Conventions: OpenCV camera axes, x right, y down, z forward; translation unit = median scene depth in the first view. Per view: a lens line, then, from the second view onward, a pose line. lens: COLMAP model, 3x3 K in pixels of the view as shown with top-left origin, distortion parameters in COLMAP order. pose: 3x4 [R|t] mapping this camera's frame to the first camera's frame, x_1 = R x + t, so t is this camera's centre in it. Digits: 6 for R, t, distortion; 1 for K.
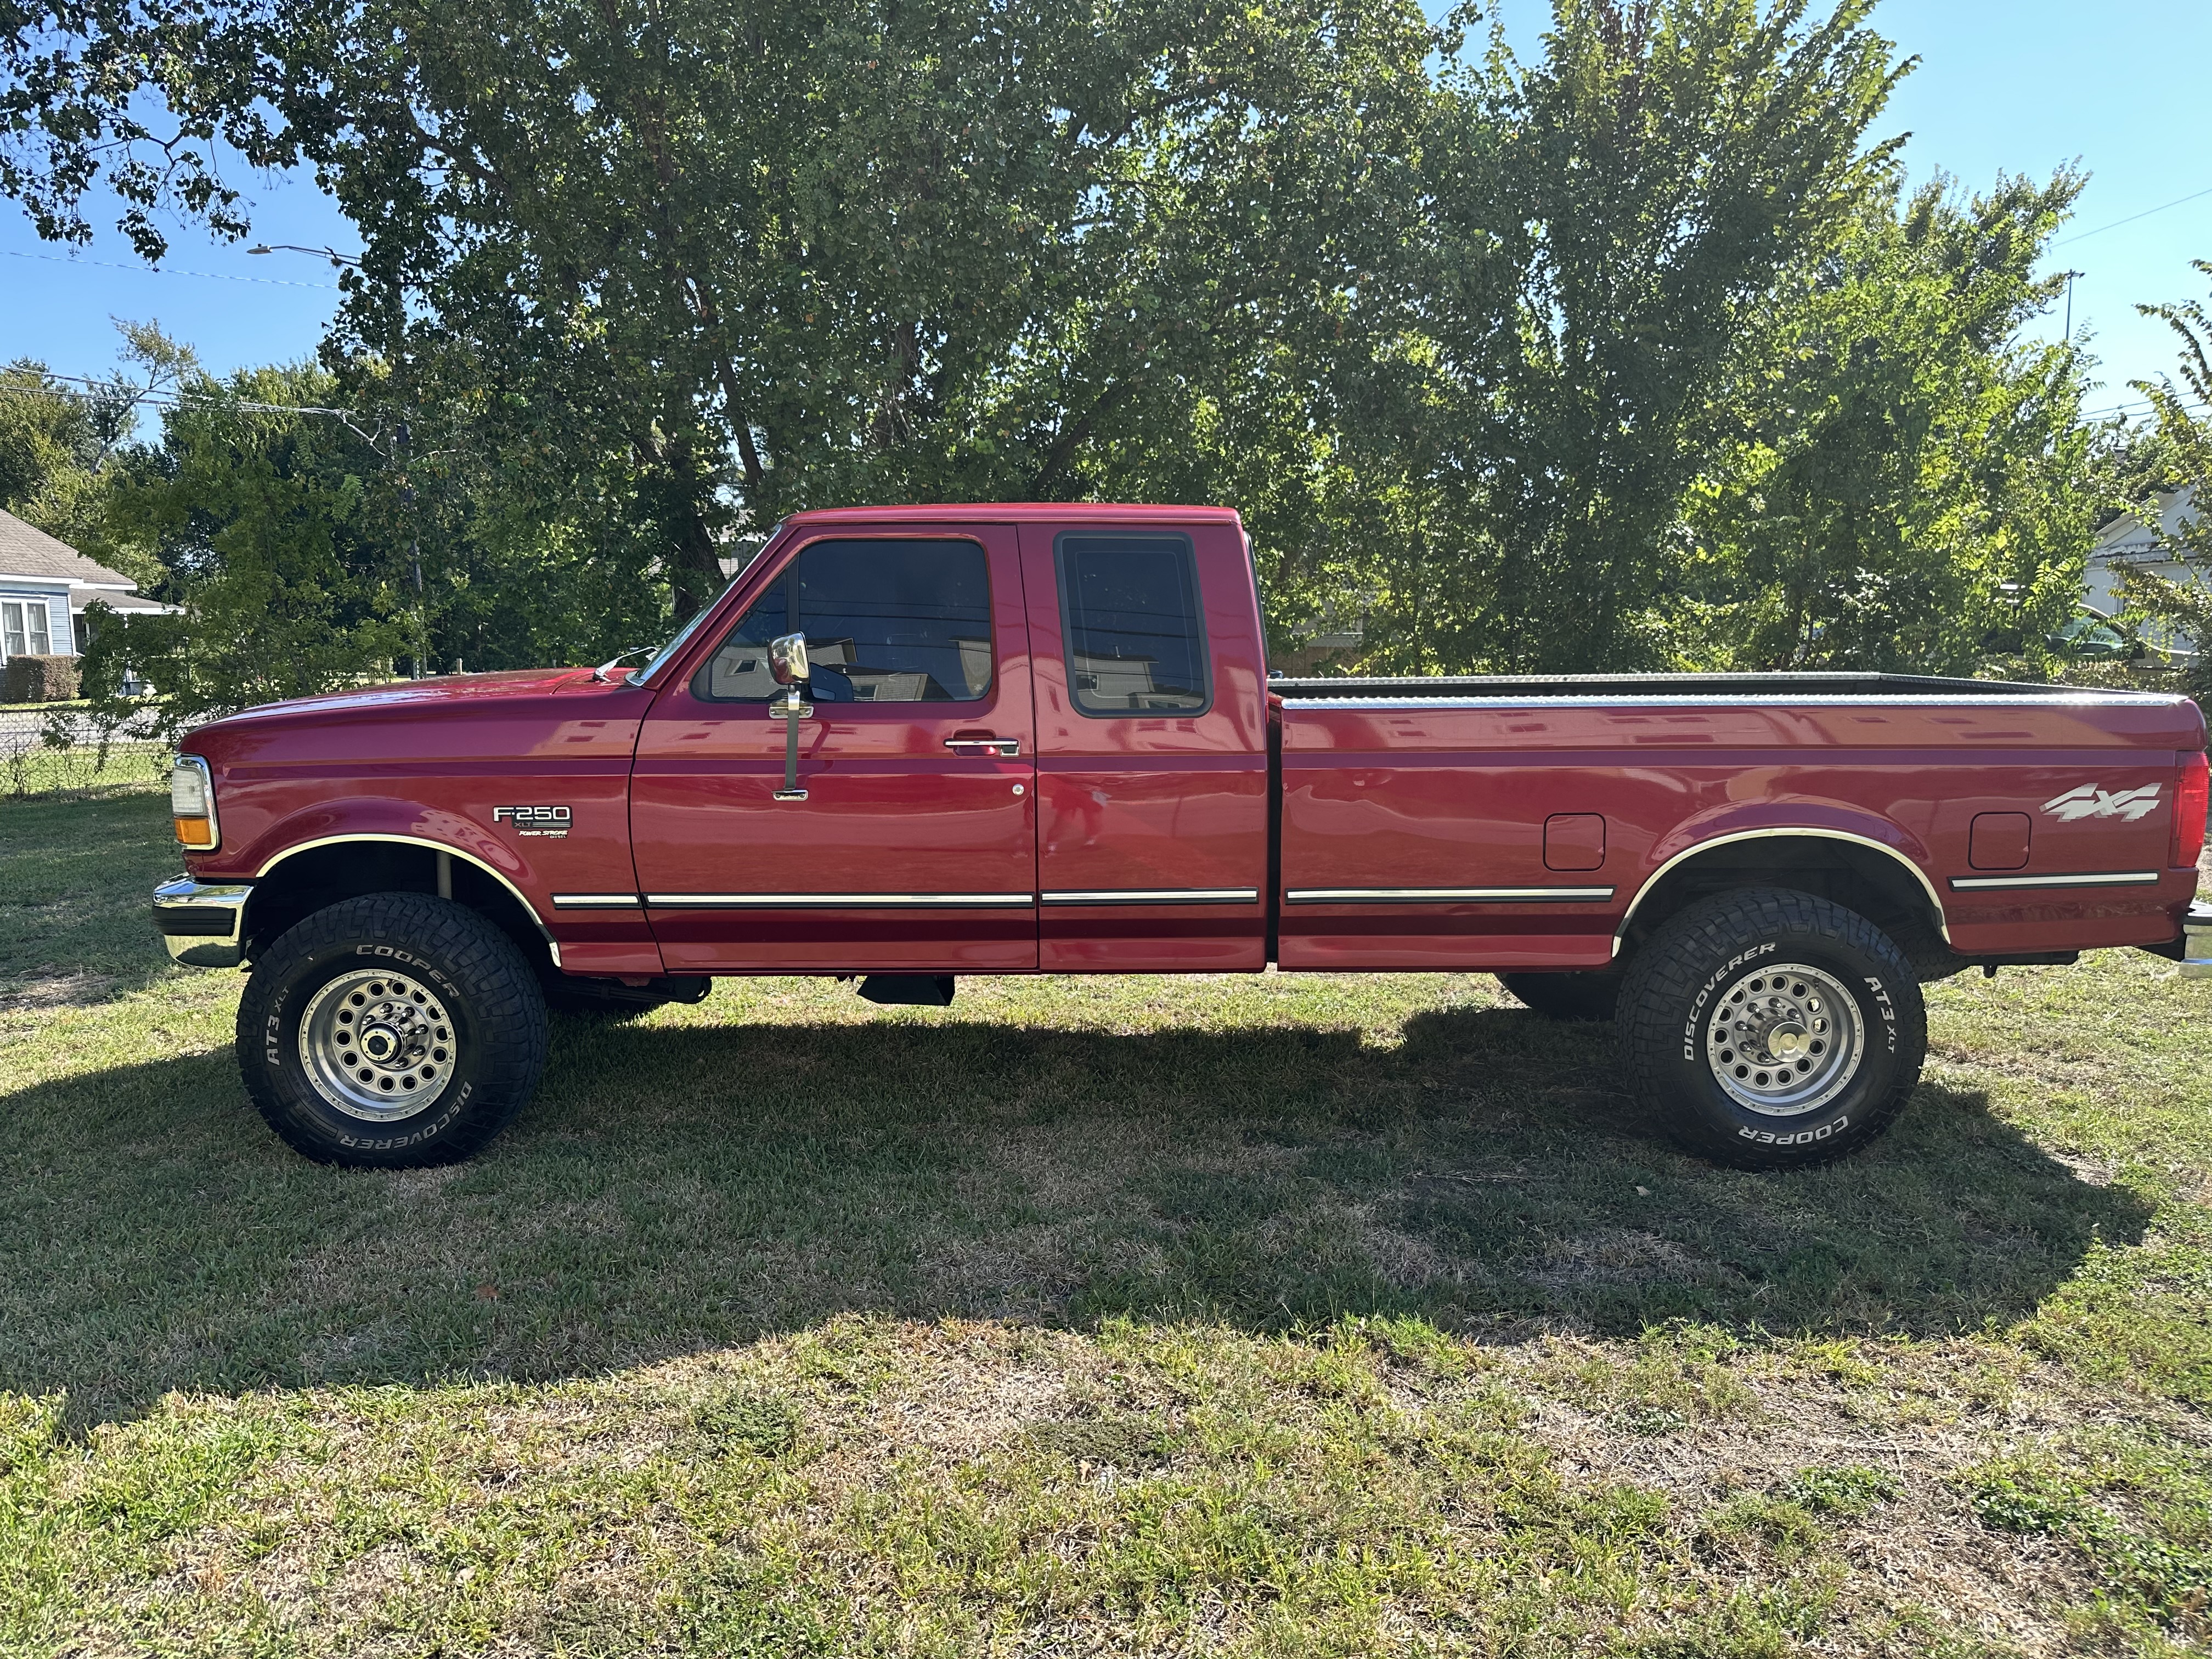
lens RADIAL K [[1586.0, 0, 1106.0], [0, 1586.0, 829.5], [0, 0, 1]] dist [-0.002775, -0.002749]
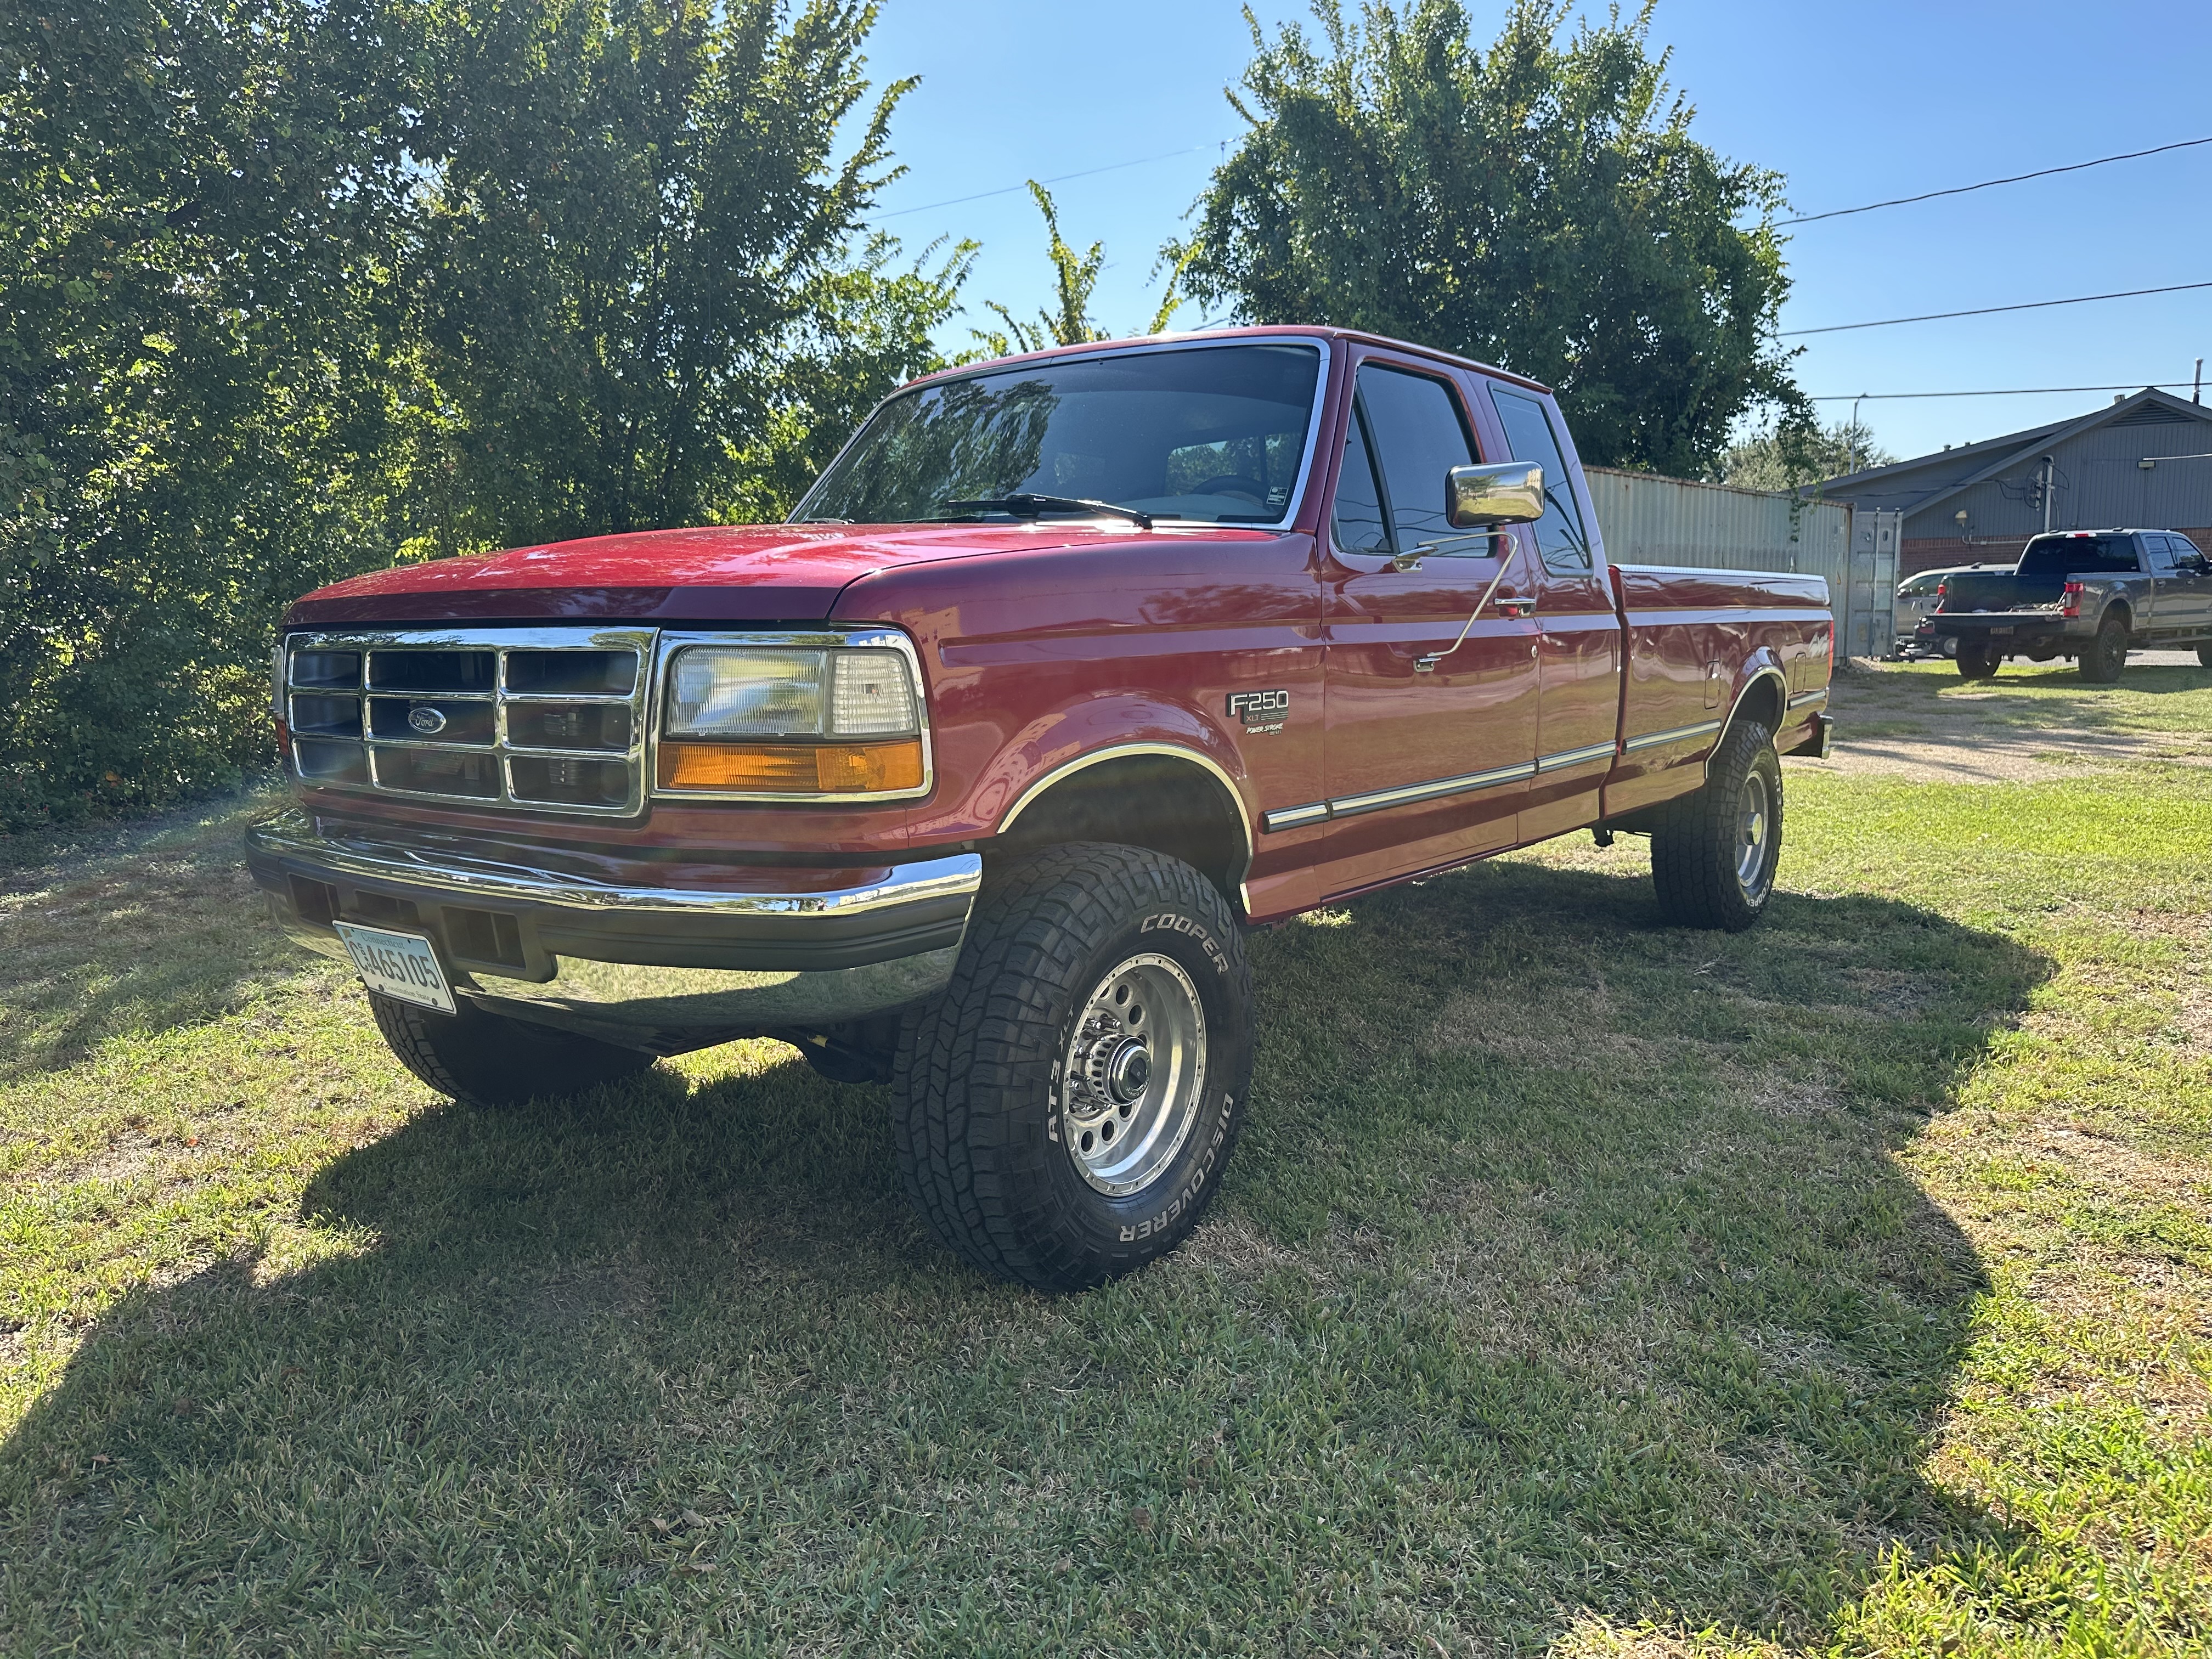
lens RADIAL K [[1586.0, 0, 1106.0], [0, 1586.0, 829.5], [0, 0, 1]] dist [-0.002775, -0.002749]
pose [[0.603887, -0.107443, 0.789795, -0.971686], [0.104810, 0.992973, 0.054944, 0.000420], [-0.790149, 0.049598, 0.610905, 0.612745]]
